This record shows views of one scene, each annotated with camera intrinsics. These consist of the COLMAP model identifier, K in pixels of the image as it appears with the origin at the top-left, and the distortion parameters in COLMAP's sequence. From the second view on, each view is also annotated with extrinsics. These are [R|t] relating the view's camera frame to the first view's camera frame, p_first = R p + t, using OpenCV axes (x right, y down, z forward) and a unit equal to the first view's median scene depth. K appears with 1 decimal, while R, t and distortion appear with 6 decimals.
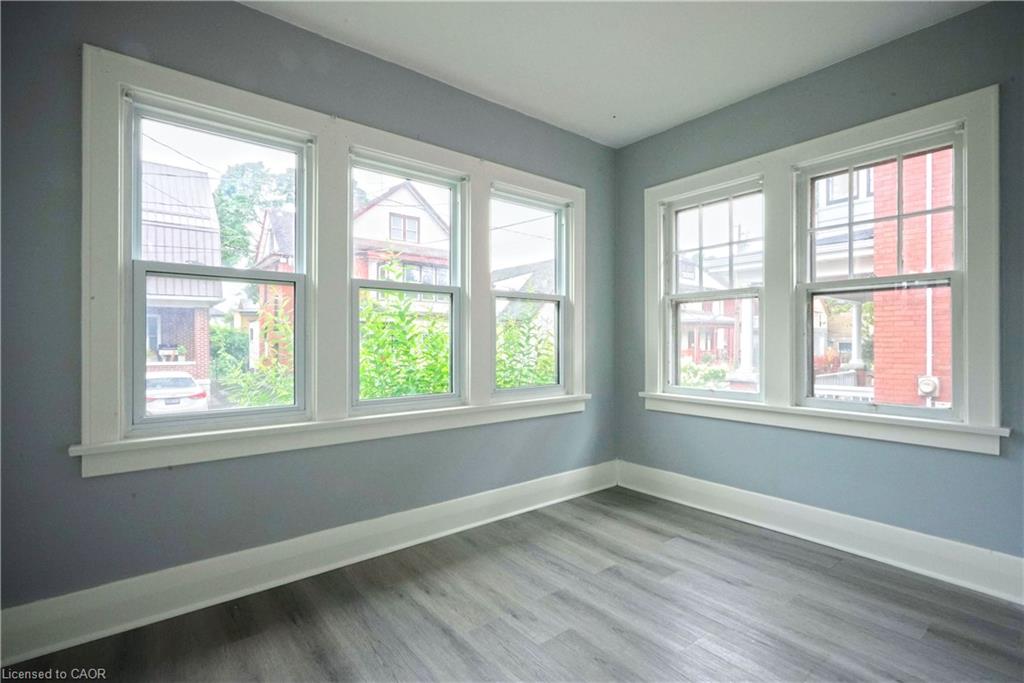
lens RADIAL K [[465.1, 0, 519.3], [0, 465.1, 340.8], [0, 0, 1]] dist [-0.001485, 0.000239]
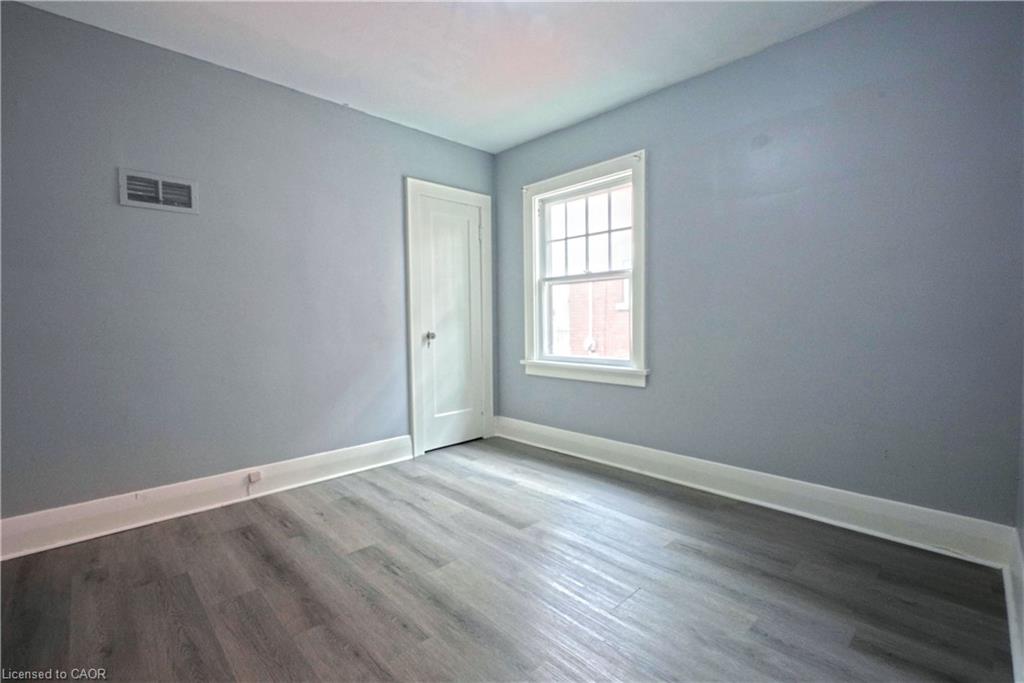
lens RADIAL K [[465.1, 0, 507.5], [0, 465.1, 341.8], [0, 0, 1]] dist [-0.001485, 0.000239]
pose [[0.997855, -0.013259, 0.064105, 0.162617], [0.009829, 0.998518, 0.053529, 0.000230], [-0.064720, -0.052784, 0.996506, -0.193454]]
